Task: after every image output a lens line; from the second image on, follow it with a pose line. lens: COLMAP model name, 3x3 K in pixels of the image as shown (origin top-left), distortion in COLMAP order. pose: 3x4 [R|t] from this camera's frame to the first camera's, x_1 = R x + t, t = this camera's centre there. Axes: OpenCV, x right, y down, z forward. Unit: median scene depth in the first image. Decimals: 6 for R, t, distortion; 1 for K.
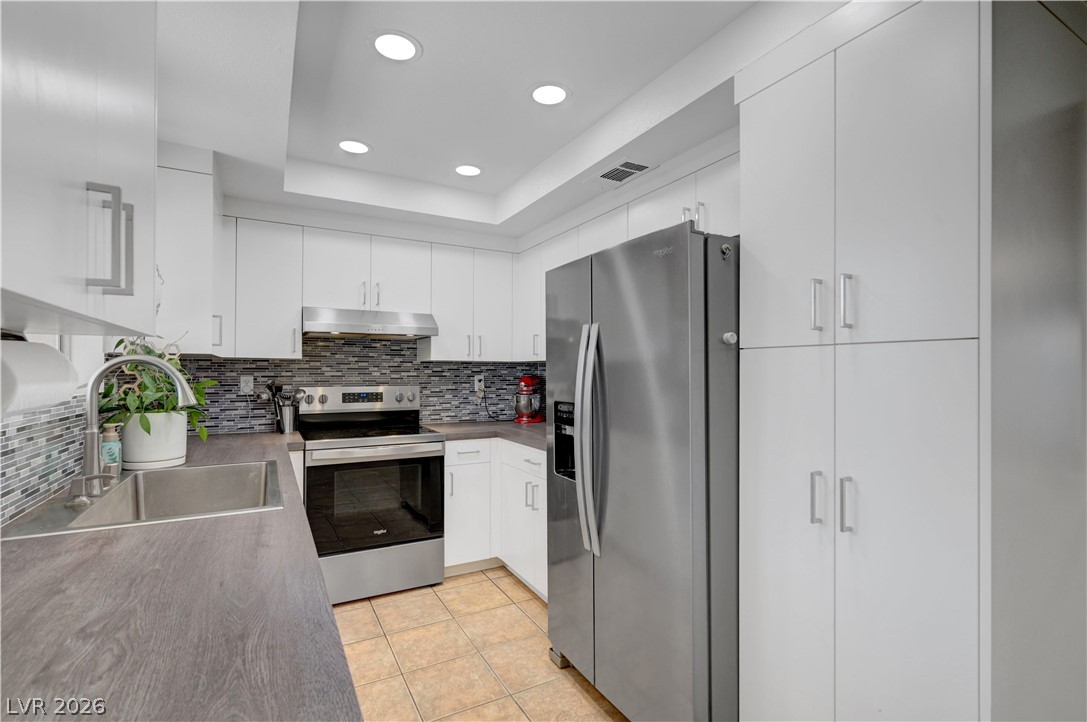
lens RADIAL K [[506.1, 0, 553.2], [0, 506.1, 366.0], [0, 0, 1]] dist [-0.000127, 0.000128]
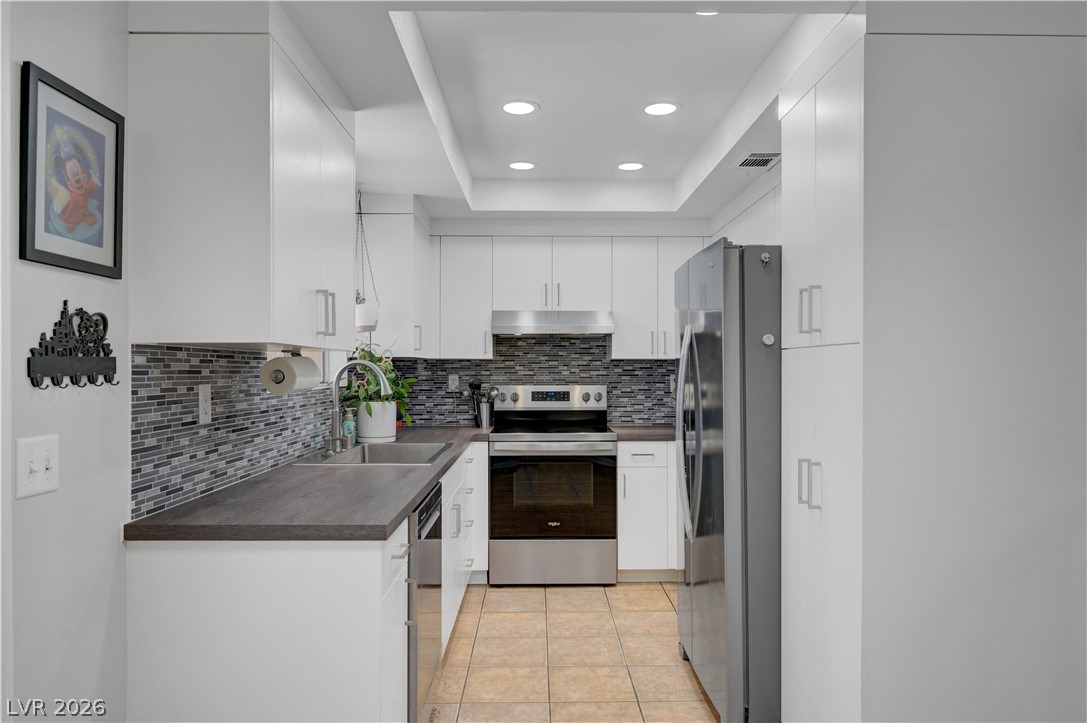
lens RADIAL K [[723.1, 0, 543.5], [0, 723.1, 361.5], [0, 0, 1]] dist [0.001122, -0.000087]
pose [[0.877145, -0.007800, -0.480162, 0.330641], [0.007580, 0.999968, -0.002398, -0.004093], [0.480166, -0.001537, 0.877177, -0.294926]]
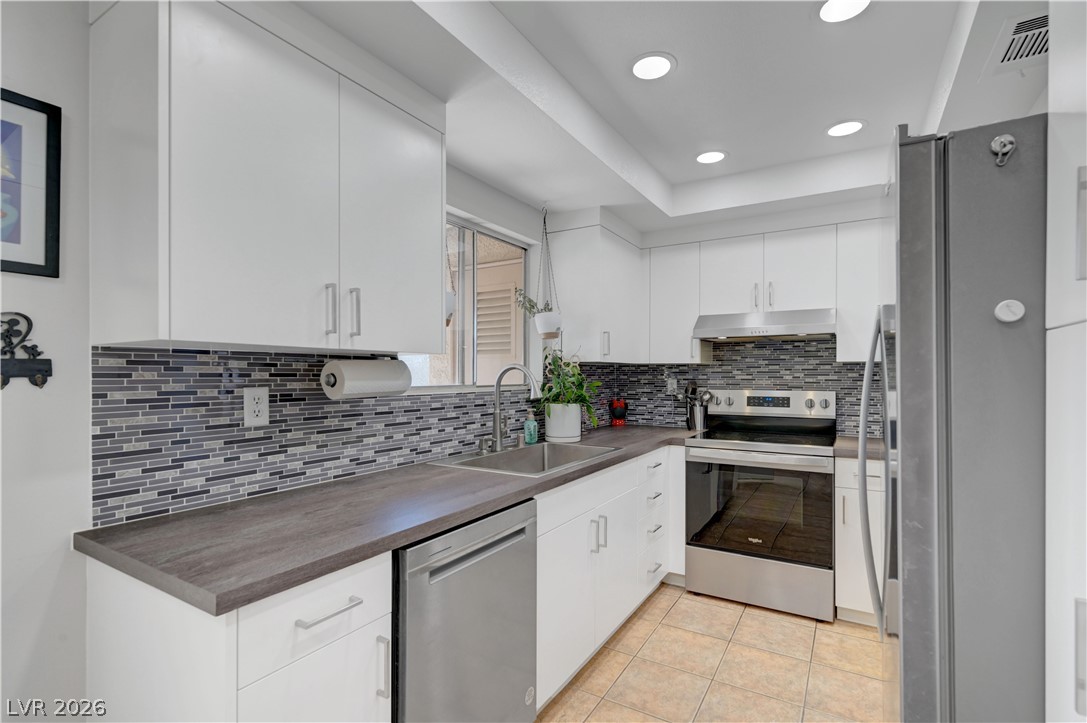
lens RADIAL K [[508.2, 0, 541.7], [0, 508.2, 372.1], [0, 0, 1]] dist [0.001510, 0.000224]
pose [[0.493606, -0.005480, -0.869668, 0.280629], [0.009834, 0.999951, -0.000719, 0.001880], [0.869630, -0.008197, 0.493636, 0.153356]]
